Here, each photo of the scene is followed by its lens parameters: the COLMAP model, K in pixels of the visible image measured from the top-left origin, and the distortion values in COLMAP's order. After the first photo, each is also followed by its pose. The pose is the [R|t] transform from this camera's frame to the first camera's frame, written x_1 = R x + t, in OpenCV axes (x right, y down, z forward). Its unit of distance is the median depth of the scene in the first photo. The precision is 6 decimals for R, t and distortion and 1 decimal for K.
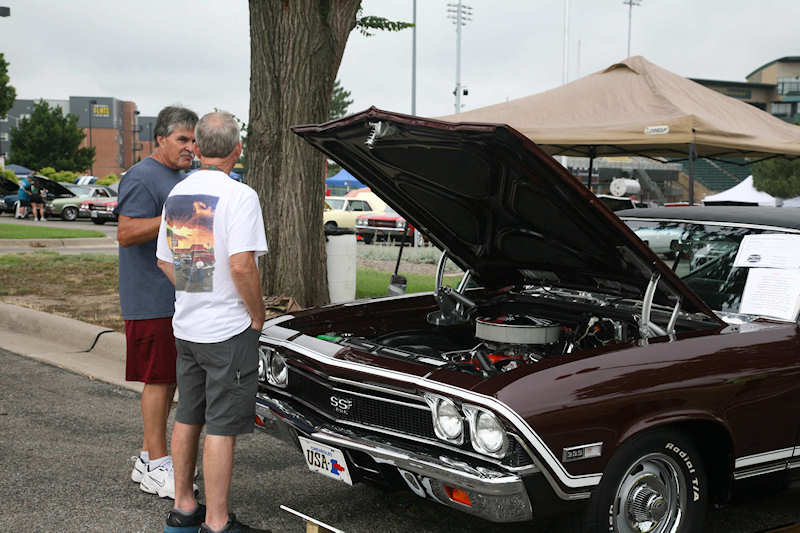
lens RADIAL K [[1122.8, 0, 400.0], [0, 1122.8, 266.5], [0, 0, 1]] dist [0.177767, 0.030003]
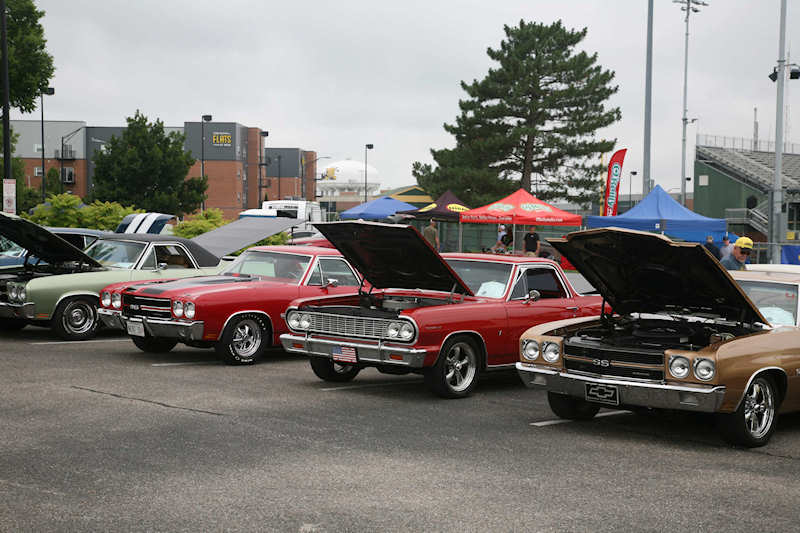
lens RADIAL K [[1388.7, 0, 400.0], [0, 1388.7, 266.5], [0, 0, 1]] dist [0.349078, 0.006468]
pose [[0.991681, 0.001892, -0.128707, -0.059614], [-0.007685, 0.998979, -0.044527, -0.018998], [0.128491, 0.045145, 0.990683, 0.254805]]
